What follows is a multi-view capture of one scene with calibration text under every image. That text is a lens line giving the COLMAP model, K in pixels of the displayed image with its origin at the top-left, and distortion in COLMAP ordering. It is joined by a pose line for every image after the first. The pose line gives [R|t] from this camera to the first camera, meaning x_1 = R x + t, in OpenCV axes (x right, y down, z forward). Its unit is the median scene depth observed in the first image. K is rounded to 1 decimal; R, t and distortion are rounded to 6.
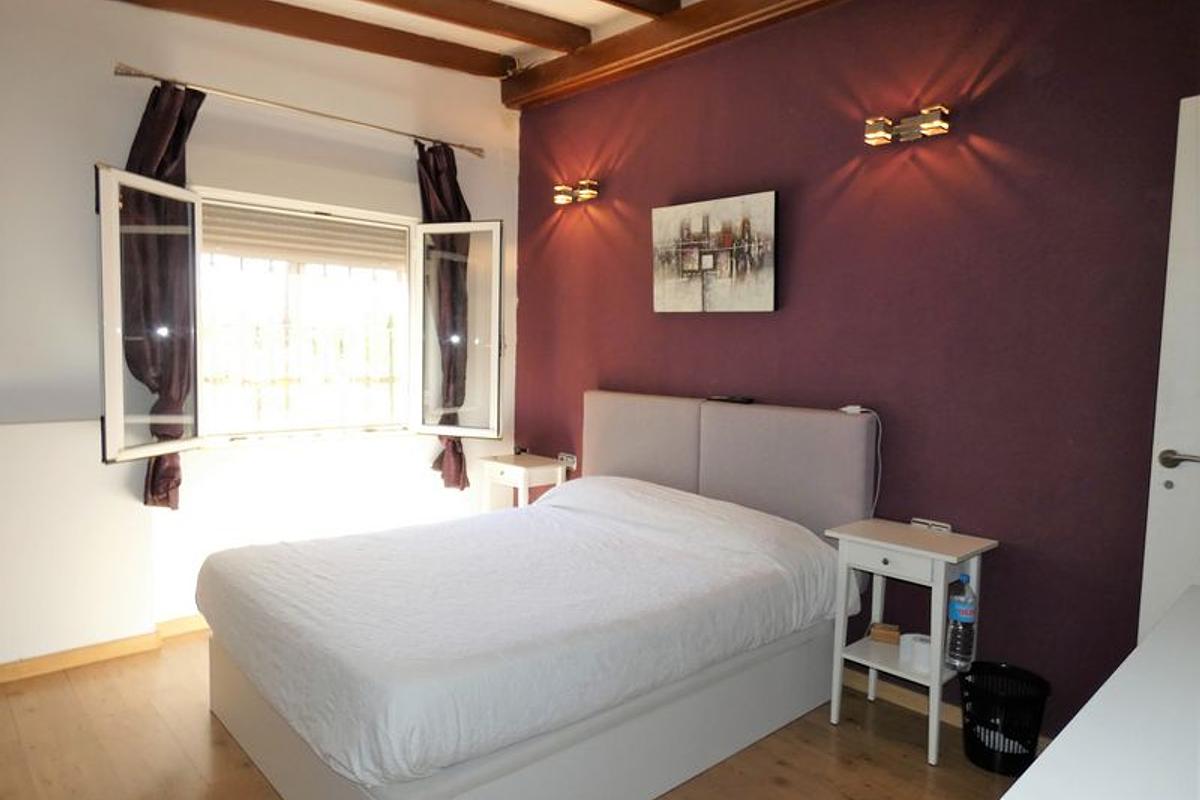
lens RADIAL K [[741.6, 0, 591.9], [0, 741.6, 396.9], [0, 0, 1]] dist [-0.006263, 0.002099]
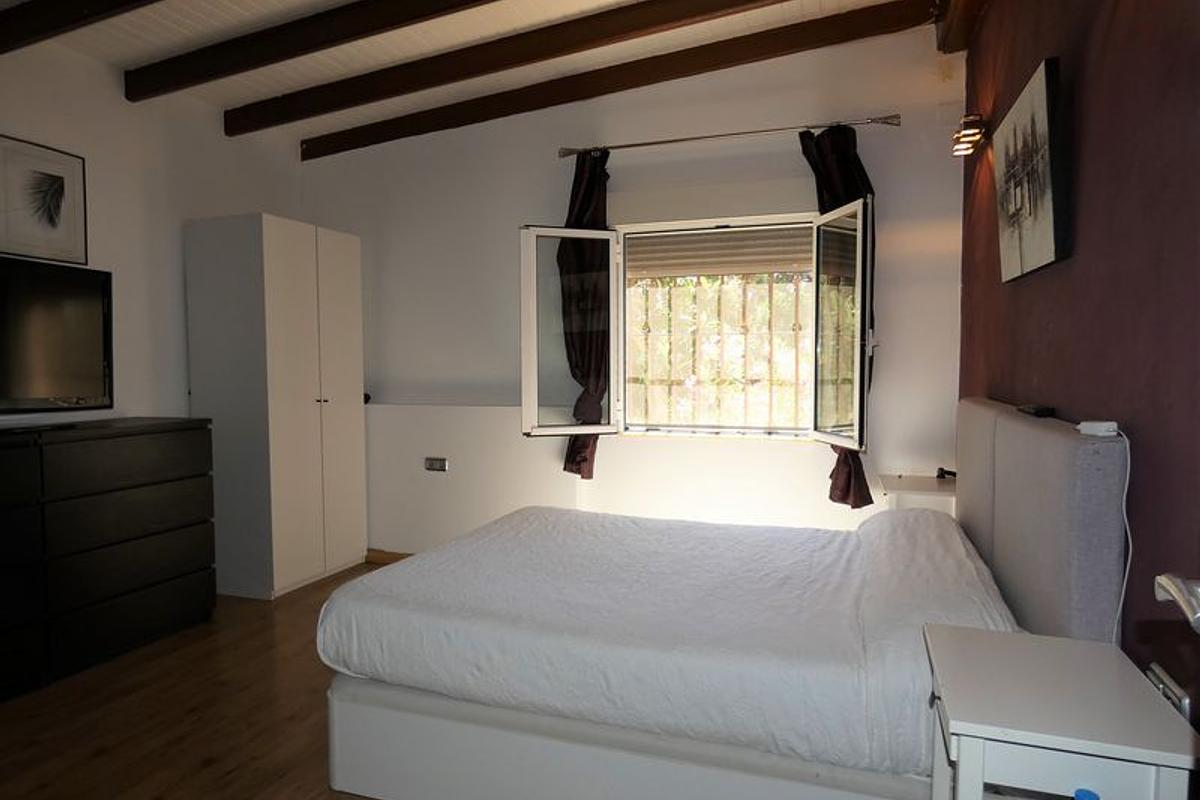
lens RADIAL K [[741.6, 0, 591.9], [0, 741.6, 396.9], [0, 0, 1]] dist [-0.006263, 0.002099]
pose [[0.461836, 0.022149, -0.886689, 0.568312], [-0.049983, 0.998750, -0.001085, 0.011478], [0.885556, 0.044820, 0.462365, 0.383807]]
